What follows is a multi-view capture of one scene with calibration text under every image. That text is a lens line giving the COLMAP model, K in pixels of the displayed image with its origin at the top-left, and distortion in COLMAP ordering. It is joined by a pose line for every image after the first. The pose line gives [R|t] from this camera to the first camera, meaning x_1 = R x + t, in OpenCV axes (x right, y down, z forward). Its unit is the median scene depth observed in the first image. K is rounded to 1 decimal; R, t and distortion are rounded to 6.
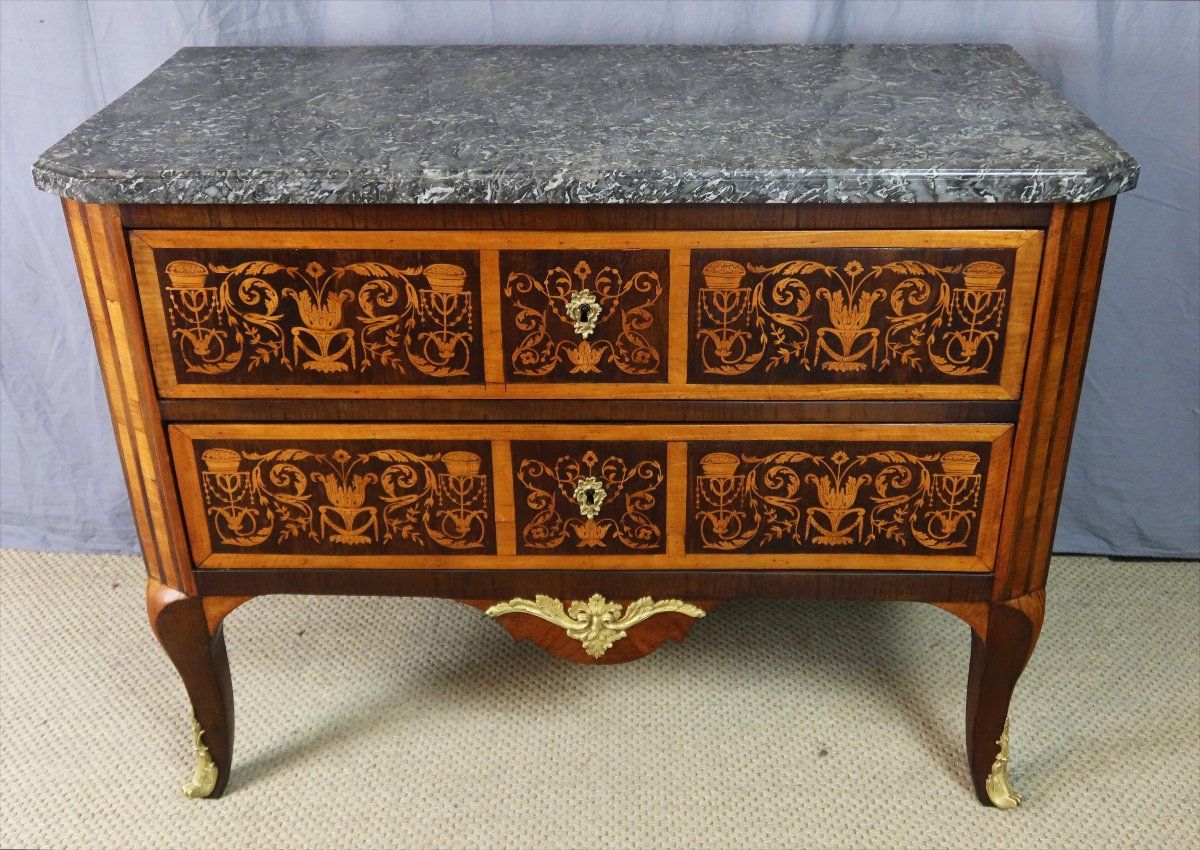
lens RADIAL K [[1301.3, 0, 631.4], [0, 1301.3, 419.0], [0, 0, 1]] dist [-0.002441, 0.000000]
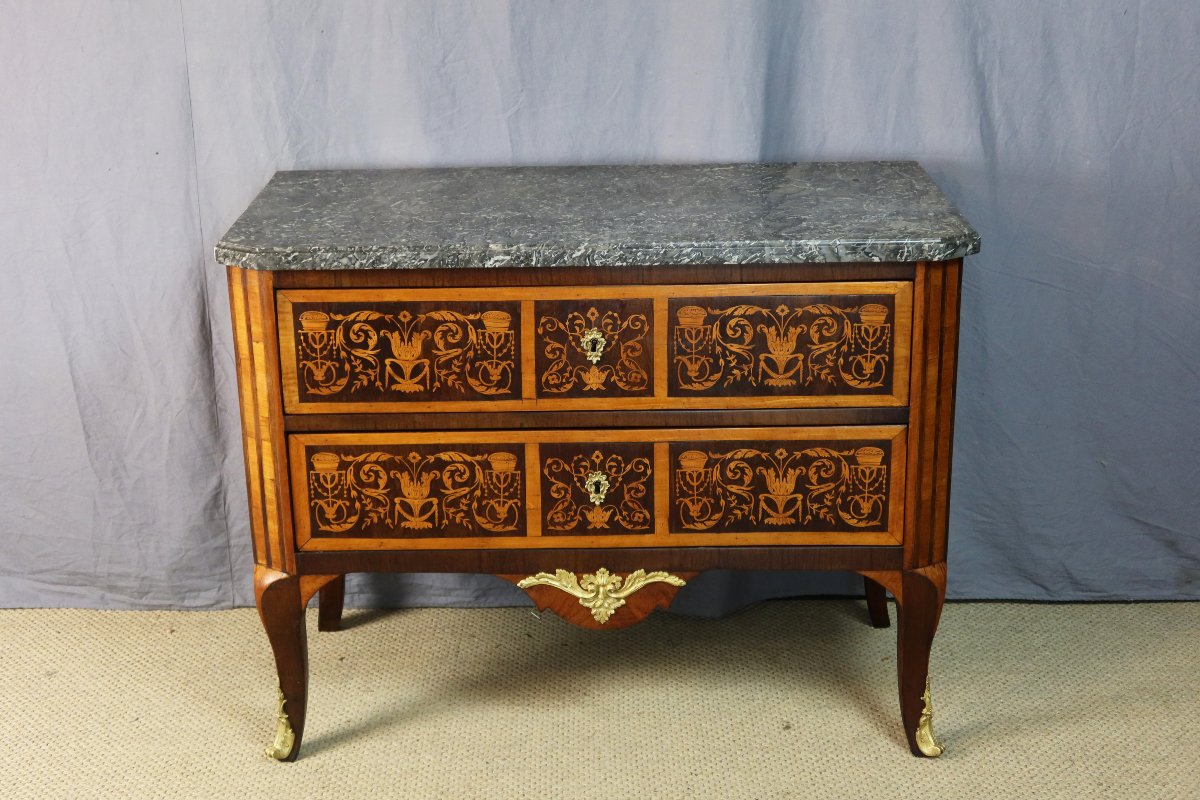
lens RADIAL K [[1761.8, 0, 601.1], [0, 1761.8, 381.7], [0, 0, 1]] dist [-0.007958, 0.000000]
pose [[0.999924, -0.012293, 0.000467, -0.028913], [0.012194, 0.985434, -0.169621, 0.274999], [0.001625, 0.169614, 0.985509, -0.855918]]
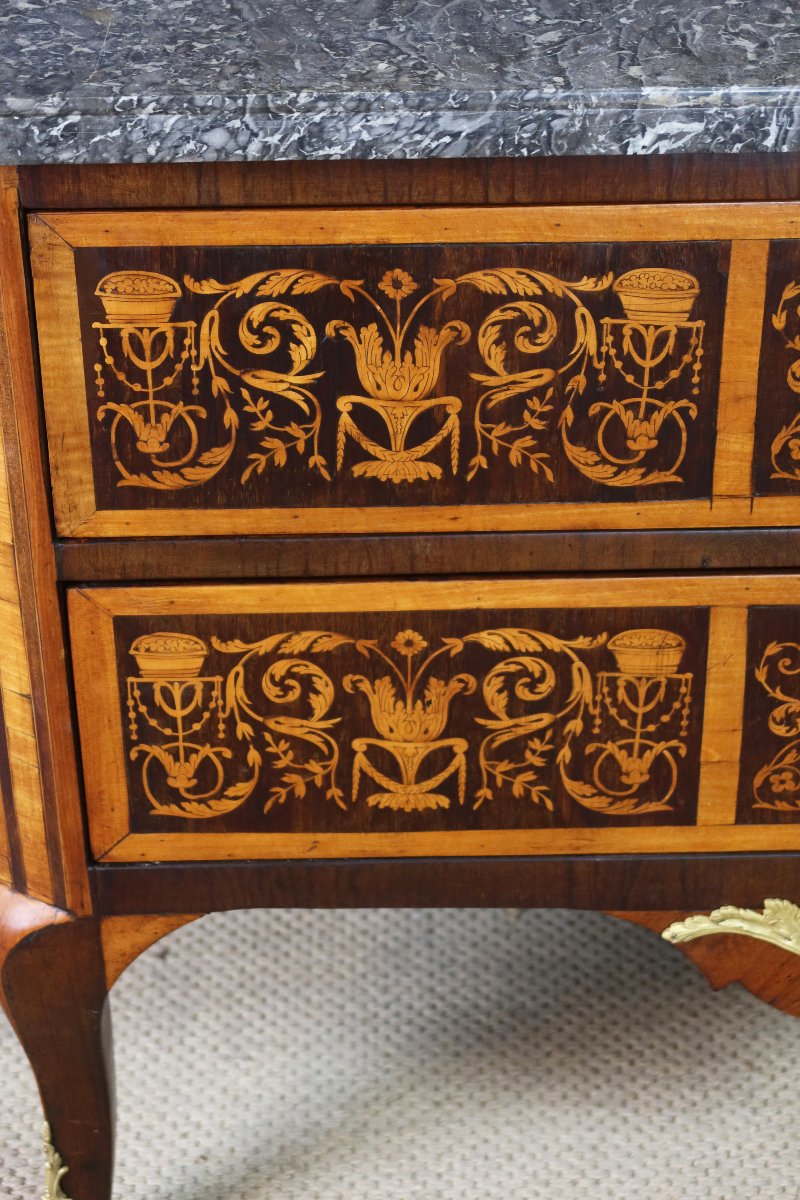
lens RADIAL K [[2729.8, 0, 428.9], [0, 2729.8, 609.1], [0, 0, 1]] dist [-0.000661, 0.000000]
pose [[0.999656, -0.019518, 0.017493, -0.242308], [0.018070, 0.996678, 0.079413, -0.070633], [-0.018985, -0.079069, 0.996688, -0.052602]]
